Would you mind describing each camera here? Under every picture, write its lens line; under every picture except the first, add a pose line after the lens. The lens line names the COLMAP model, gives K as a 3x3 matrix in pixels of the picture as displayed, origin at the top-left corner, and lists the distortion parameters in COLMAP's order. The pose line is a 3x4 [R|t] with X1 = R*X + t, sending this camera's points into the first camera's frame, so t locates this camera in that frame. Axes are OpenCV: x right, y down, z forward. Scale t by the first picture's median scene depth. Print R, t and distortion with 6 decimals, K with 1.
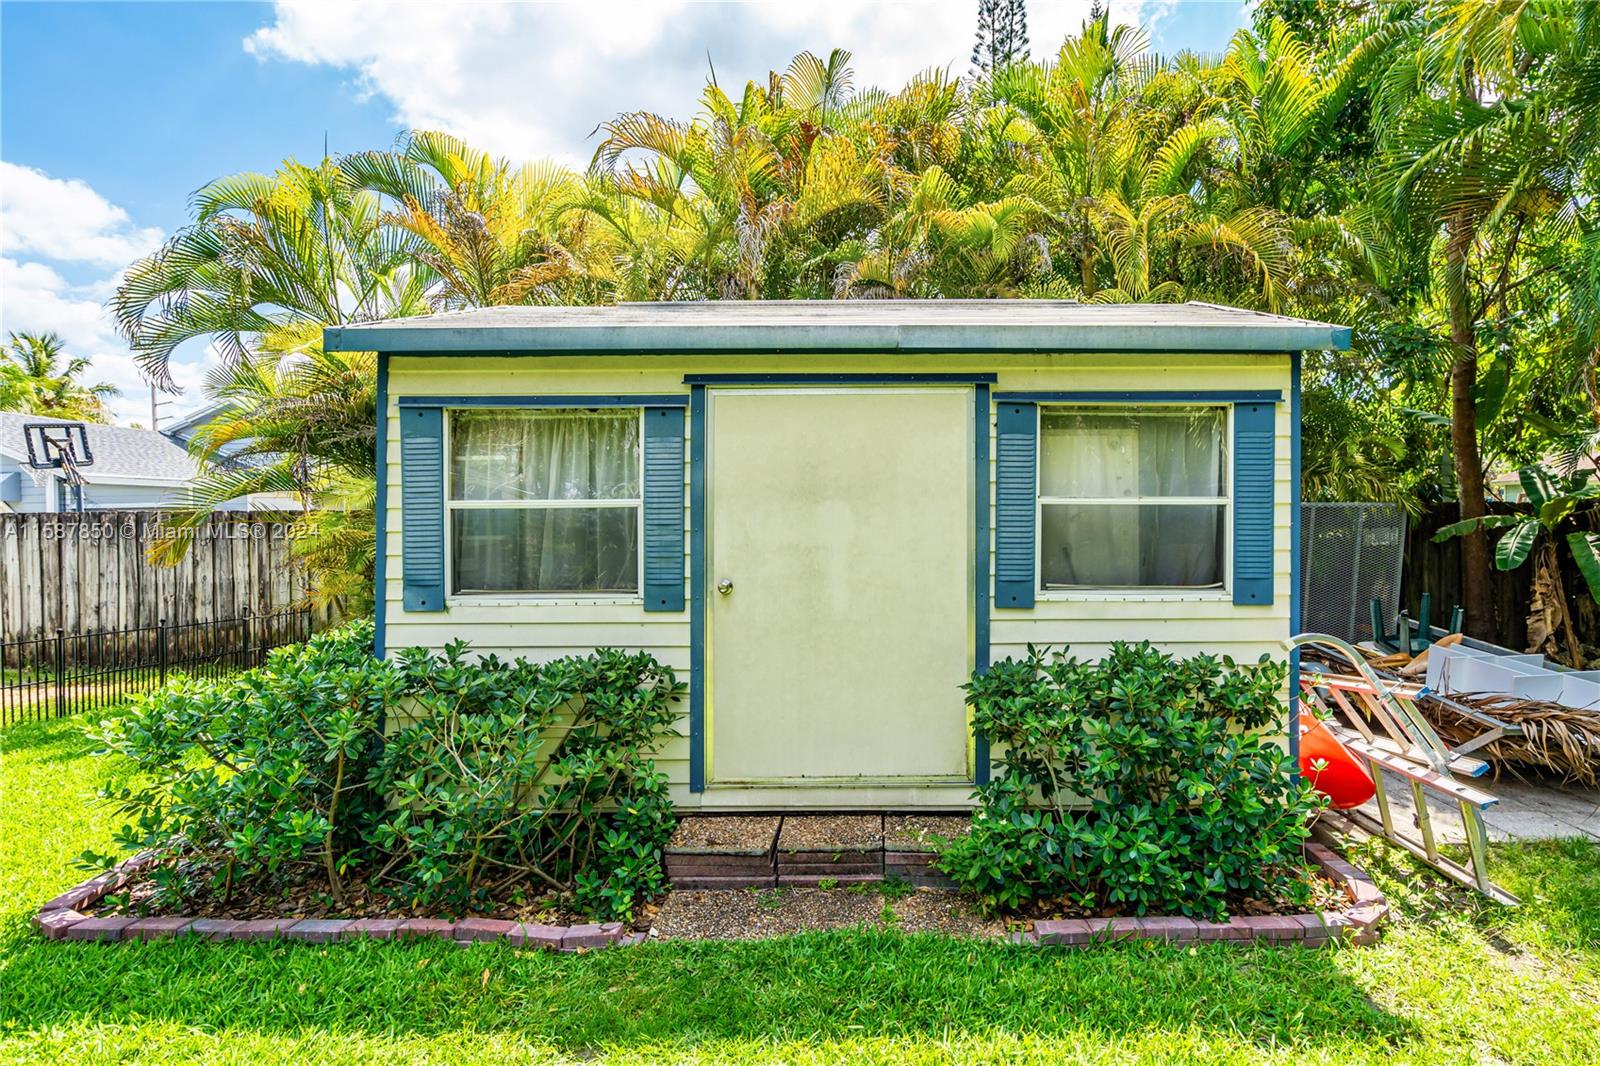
lens RADIAL K [[714.6, 0, 786.1], [0, 714.6, 543.2], [0, 0, 1]] dist [-0.007441, -0.000325]
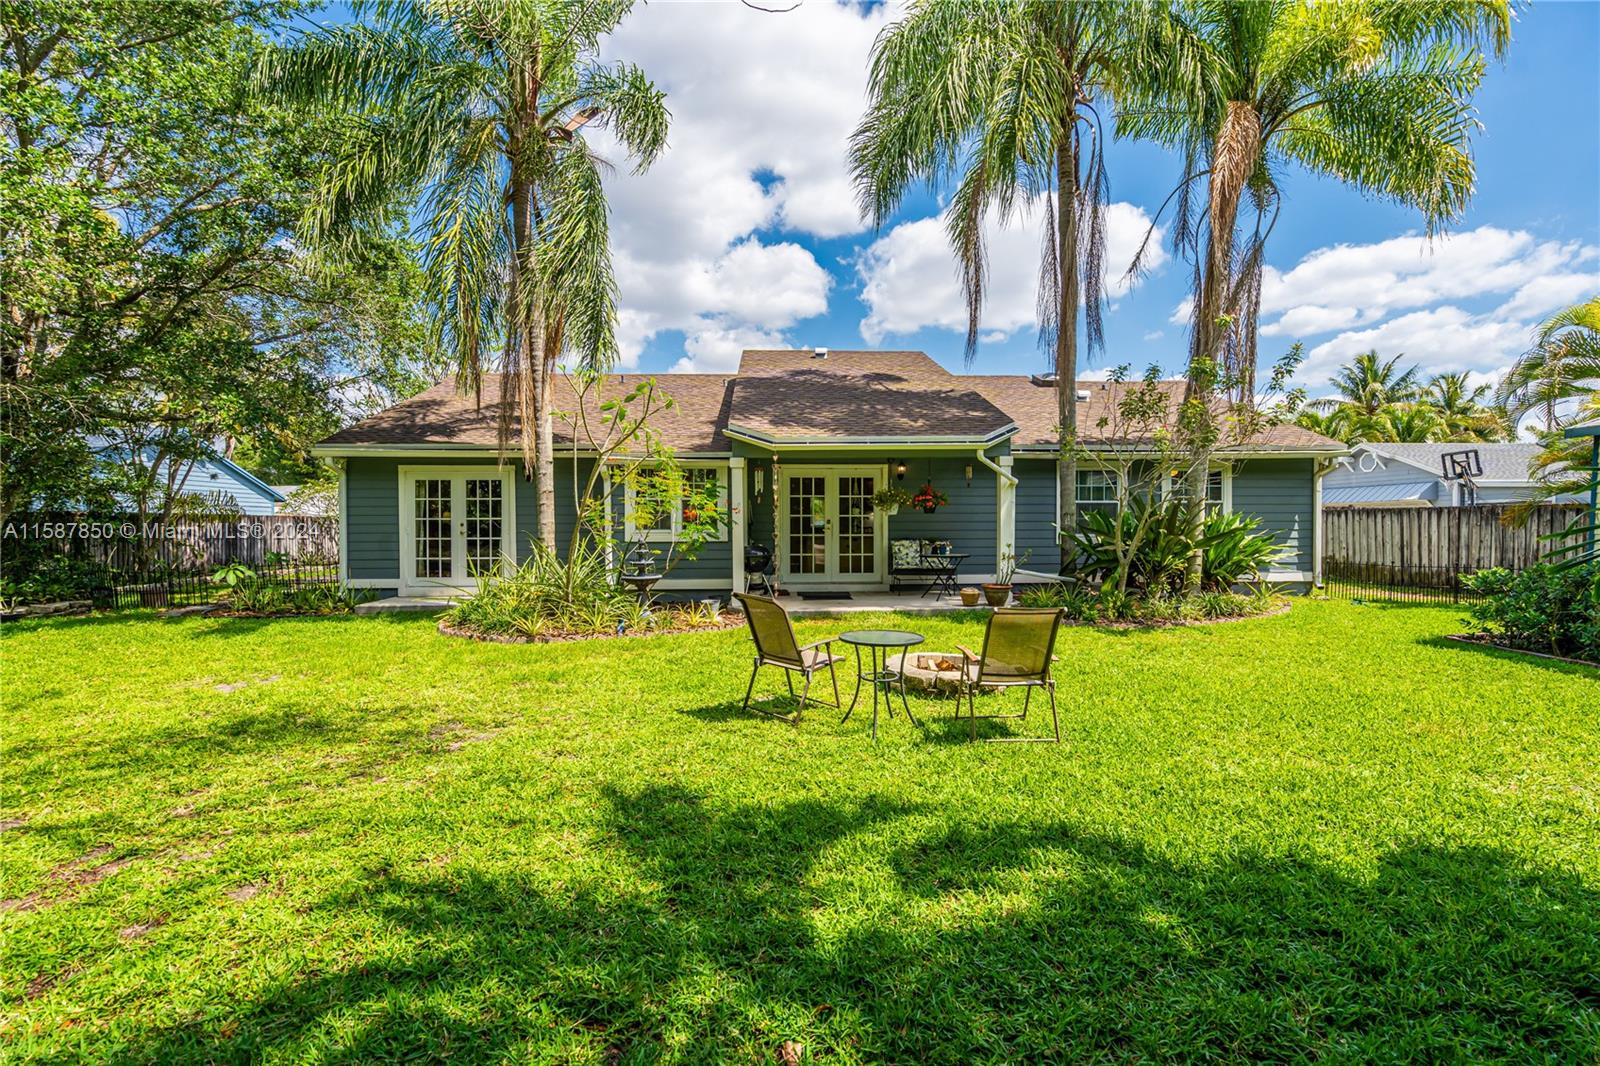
lens RADIAL K [[714.6, 0, 791.9], [0, 714.6, 544.8], [0, 0, 1]] dist [-0.007441, -0.000325]
pose [[0.013895, 0.023798, -0.999620, 0.827172], [-0.008359, 0.999685, 0.023683, 0.027185], [0.999869, 0.008027, 0.014089, -0.788333]]
